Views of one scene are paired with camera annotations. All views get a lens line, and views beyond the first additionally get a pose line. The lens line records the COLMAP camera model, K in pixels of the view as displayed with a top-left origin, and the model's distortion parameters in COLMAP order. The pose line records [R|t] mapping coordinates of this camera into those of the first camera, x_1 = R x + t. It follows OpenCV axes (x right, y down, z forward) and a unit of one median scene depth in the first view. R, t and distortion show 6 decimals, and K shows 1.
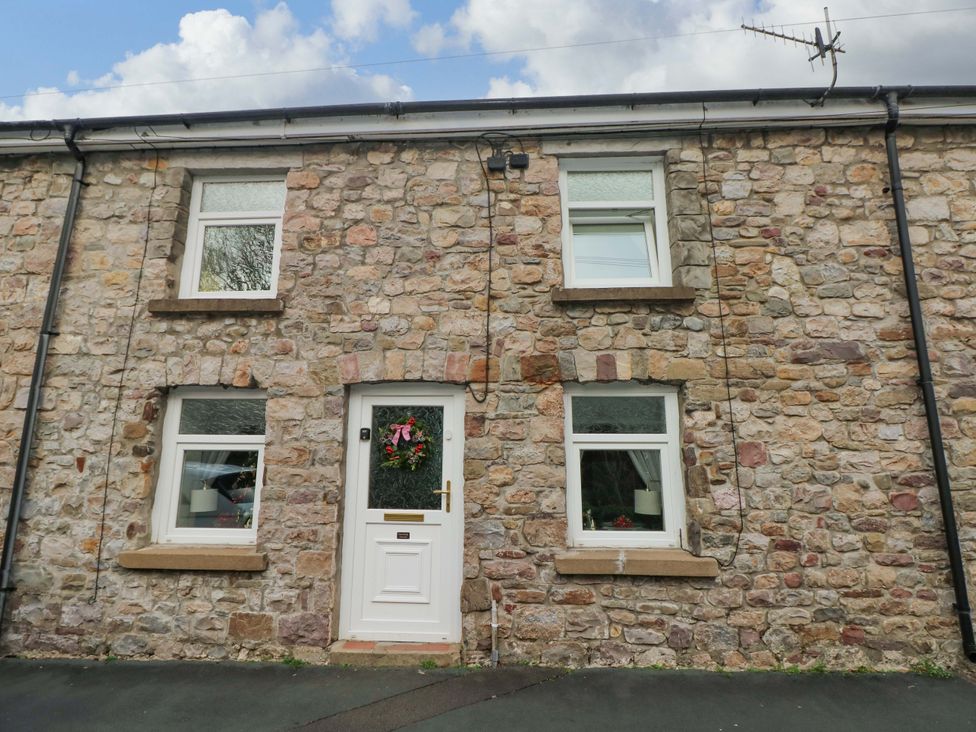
lens RADIAL K [[514.5, 0, 487.1], [0, 514.5, 358.9], [0, 0, 1]] dist [0.000125, -0.011800]
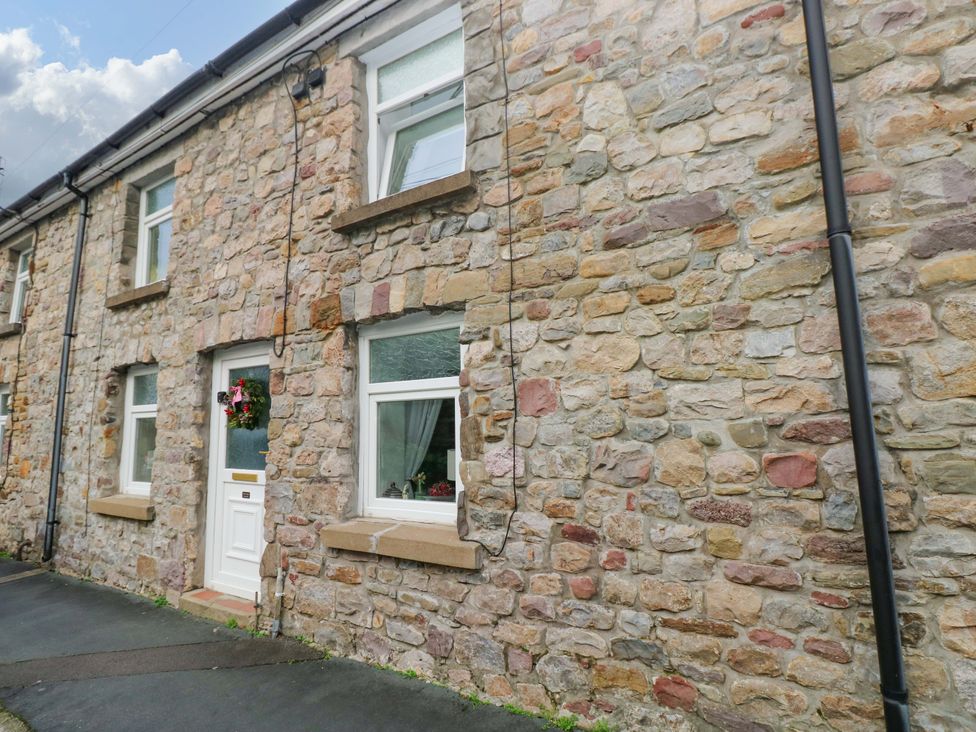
lens RADIAL K [[514.5, 0, 487.1], [0, 514.5, 358.9], [0, 0, 1]] dist [0.000125, -0.011800]
pose [[0.871299, -0.089010, -0.482612, 0.781253], [0.120682, 0.992077, 0.034904, 0.103604], [0.475682, -0.088655, 0.875138, 0.381088]]
